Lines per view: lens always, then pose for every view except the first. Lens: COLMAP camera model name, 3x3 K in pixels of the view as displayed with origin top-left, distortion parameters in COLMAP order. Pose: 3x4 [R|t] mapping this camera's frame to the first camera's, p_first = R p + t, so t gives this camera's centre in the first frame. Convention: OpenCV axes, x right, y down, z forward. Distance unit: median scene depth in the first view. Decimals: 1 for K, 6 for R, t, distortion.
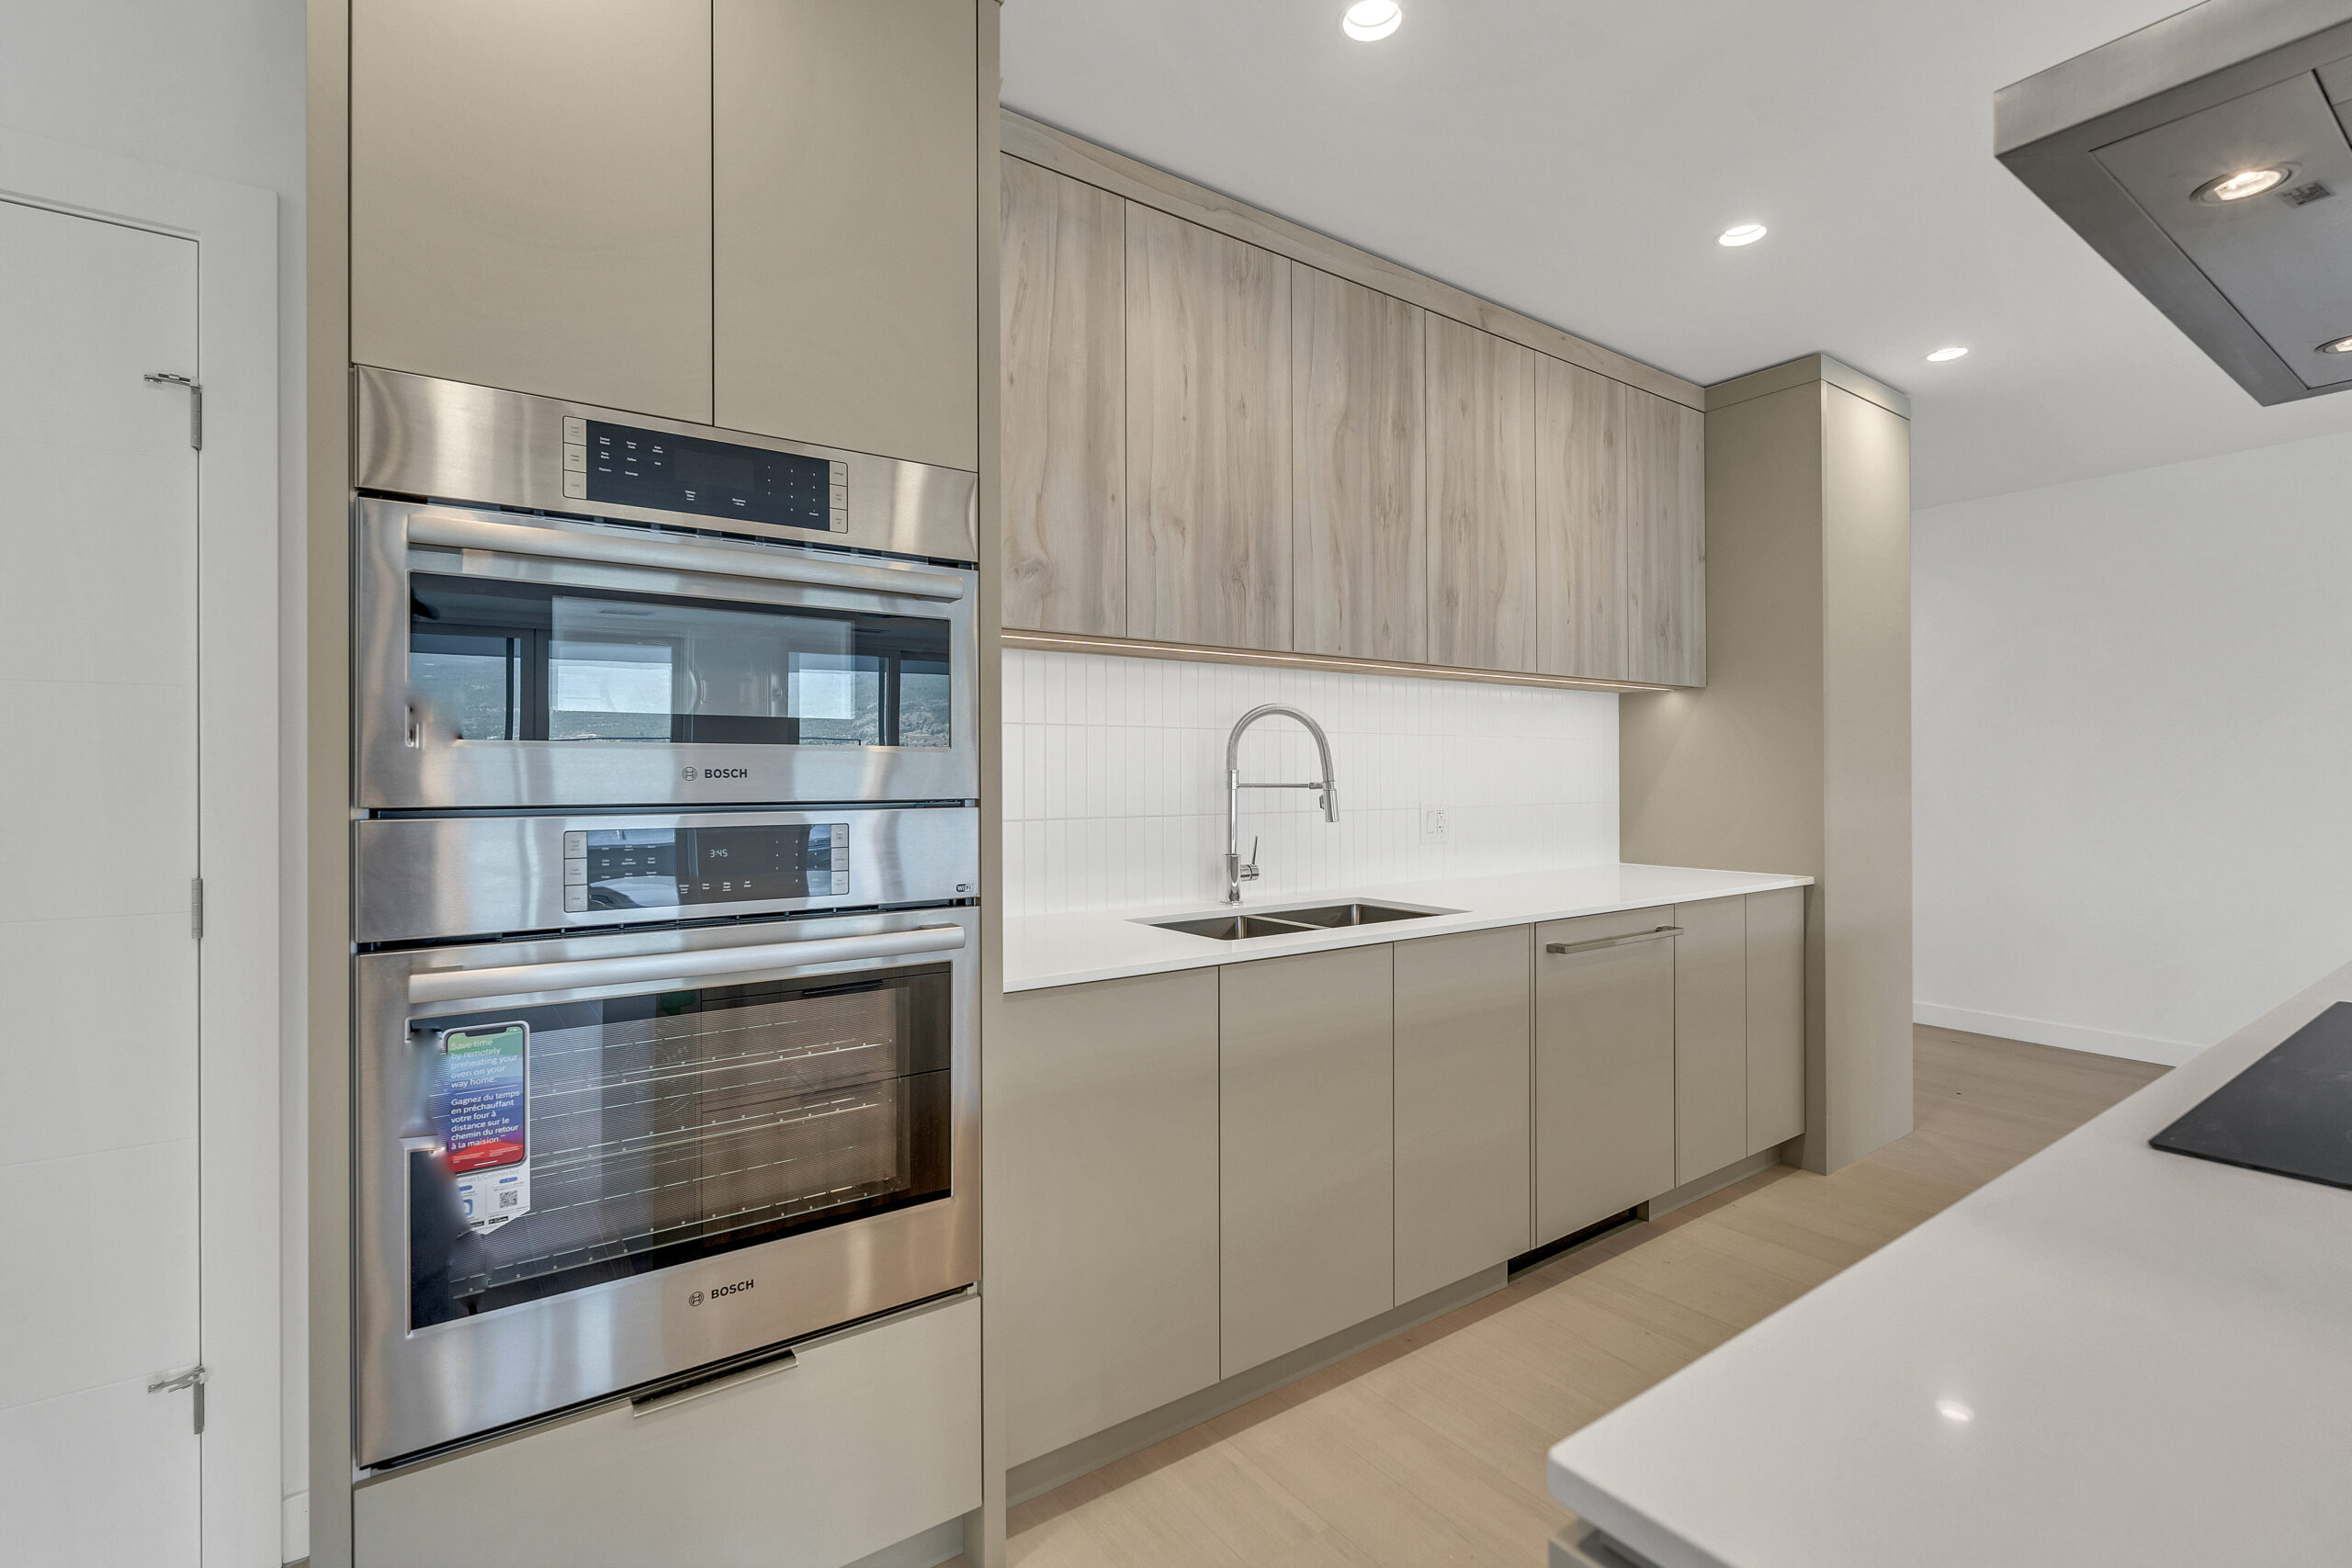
lens RADIAL K [[1063.8, 0, 1177.1], [0, 1063.8, 779.8], [0, 0, 1]] dist [-0.003595, 0.000228]
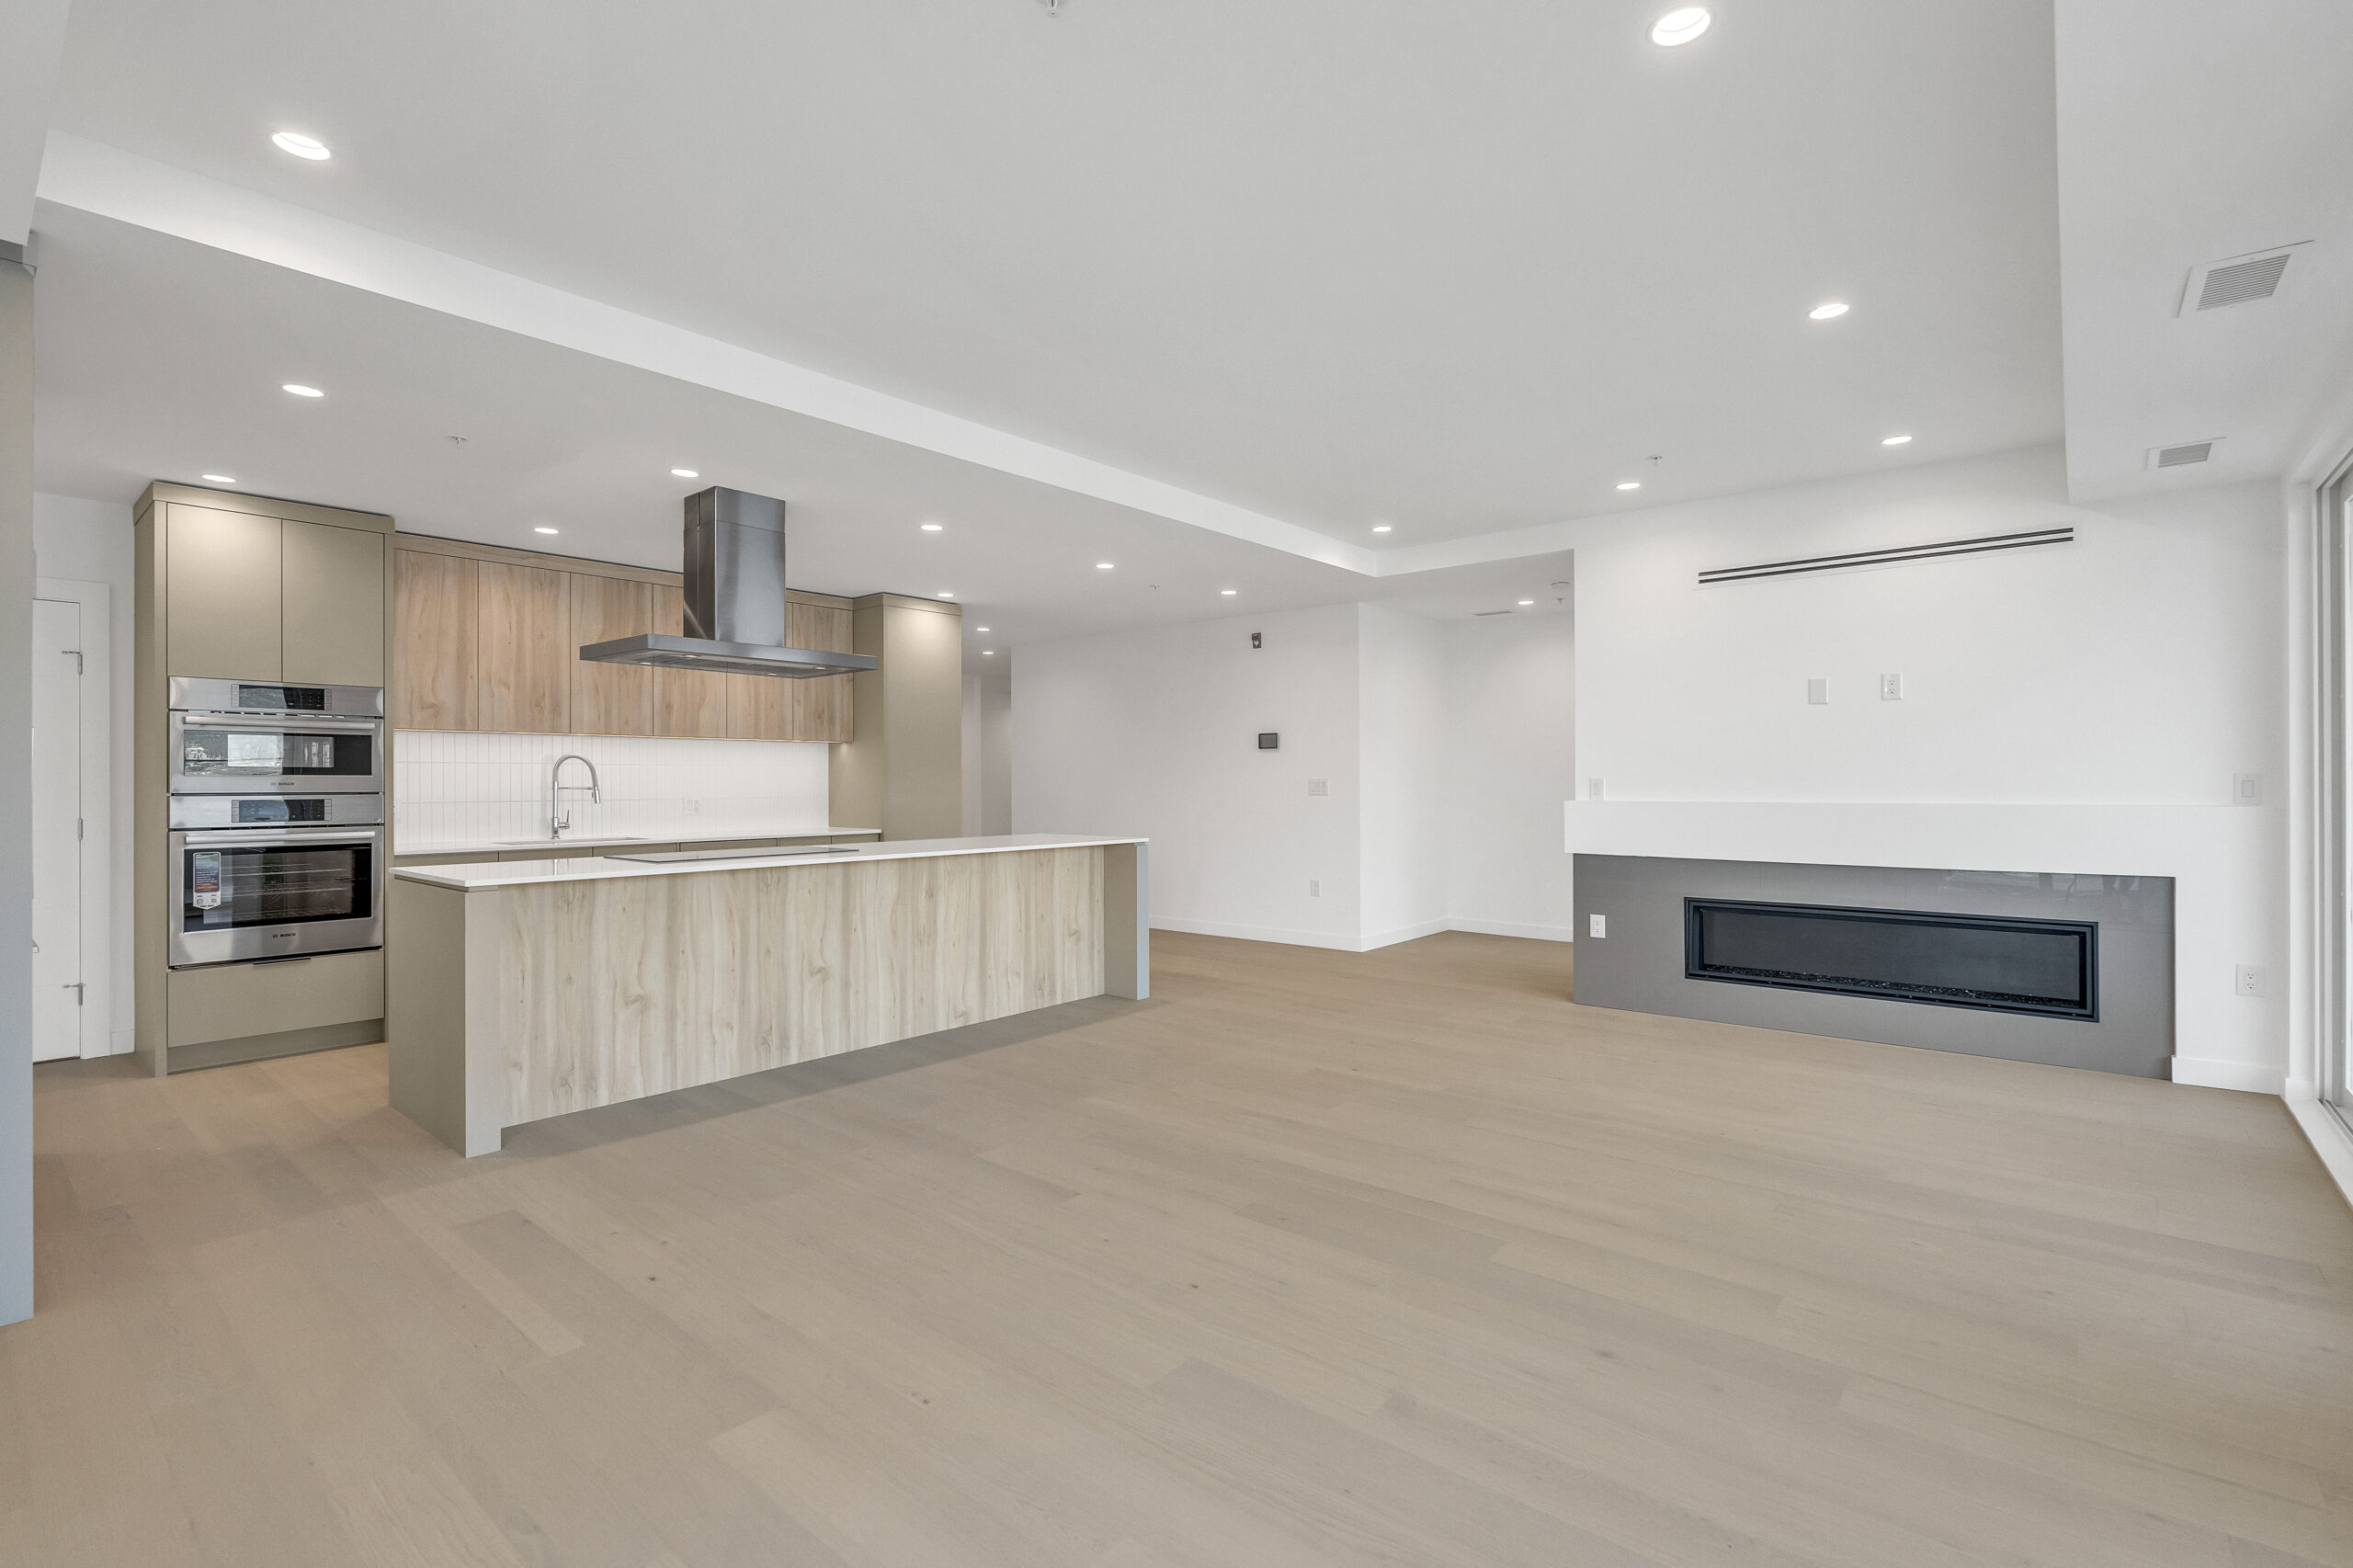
lens RADIAL K [[1064.3, 0, 1176.8], [0, 1064.3, 781.6], [0, 0, 1]] dist [-0.003595, 0.000228]
pose [[0.968495, 0.003857, 0.249005, 0.907412], [-0.003897, 0.999992, -0.000332, -0.014673], [-0.249004, -0.000649, 0.968502, -1.828534]]
